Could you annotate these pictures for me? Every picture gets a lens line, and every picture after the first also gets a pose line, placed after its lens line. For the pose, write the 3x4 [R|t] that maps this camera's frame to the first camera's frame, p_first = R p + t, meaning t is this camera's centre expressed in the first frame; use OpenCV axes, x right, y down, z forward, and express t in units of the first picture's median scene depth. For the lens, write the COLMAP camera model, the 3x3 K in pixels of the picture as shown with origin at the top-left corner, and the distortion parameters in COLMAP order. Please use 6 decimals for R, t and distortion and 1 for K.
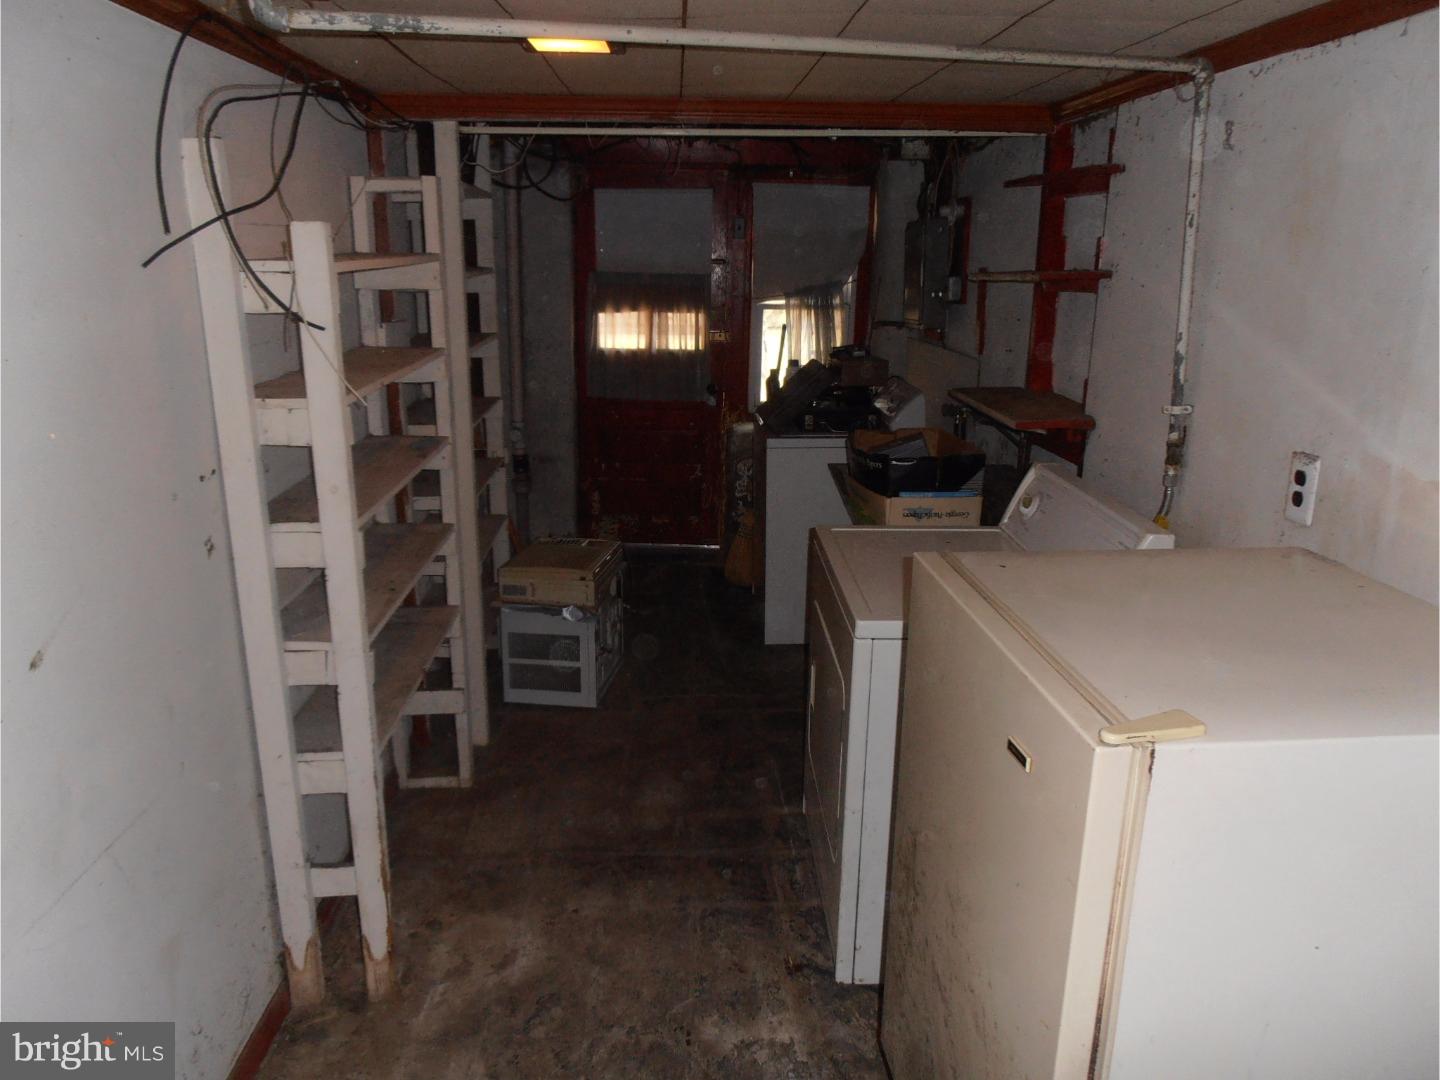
lens RADIAL K [[1014.2, 0, 721.3], [0, 1014.2, 538.4], [0, 0, 1]] dist [-0.013166, 0.005452]
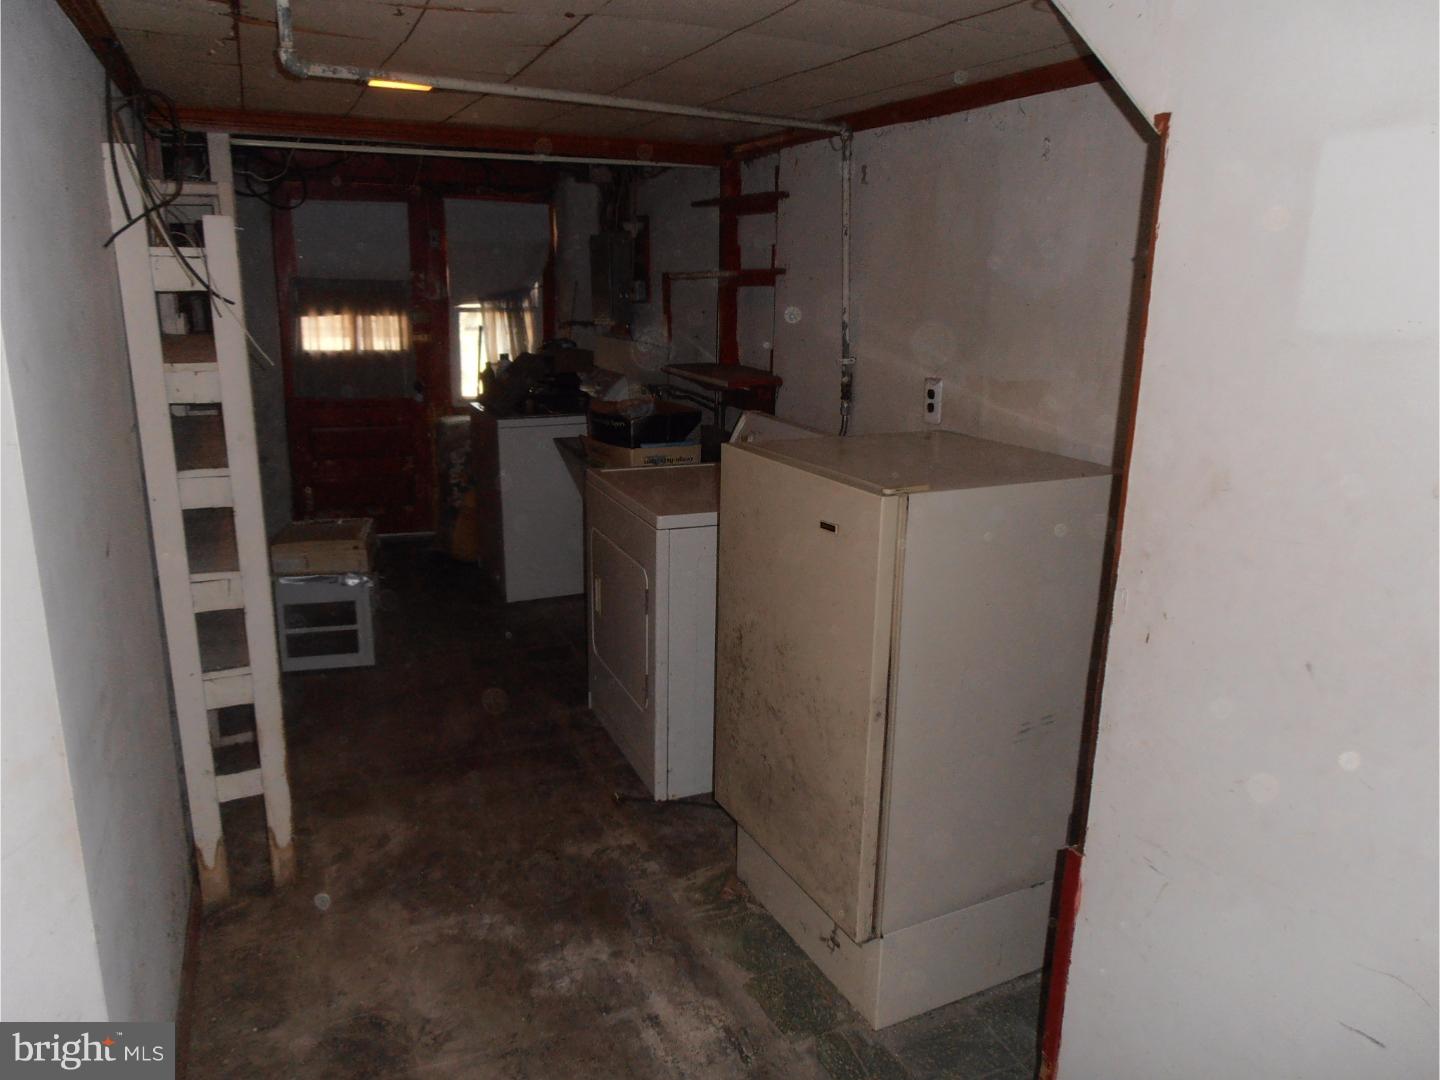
lens RADIAL K [[1014.2, 0, 720.6], [0, 1014.2, 536.9], [0, 0, 1]] dist [-0.013166, 0.005452]
pose [[0.930689, -0.086091, 0.355537, -0.216141], [0.093567, 0.995605, -0.003852, 0.095291], [-0.353643, 0.036851, 0.934654, -0.242200]]
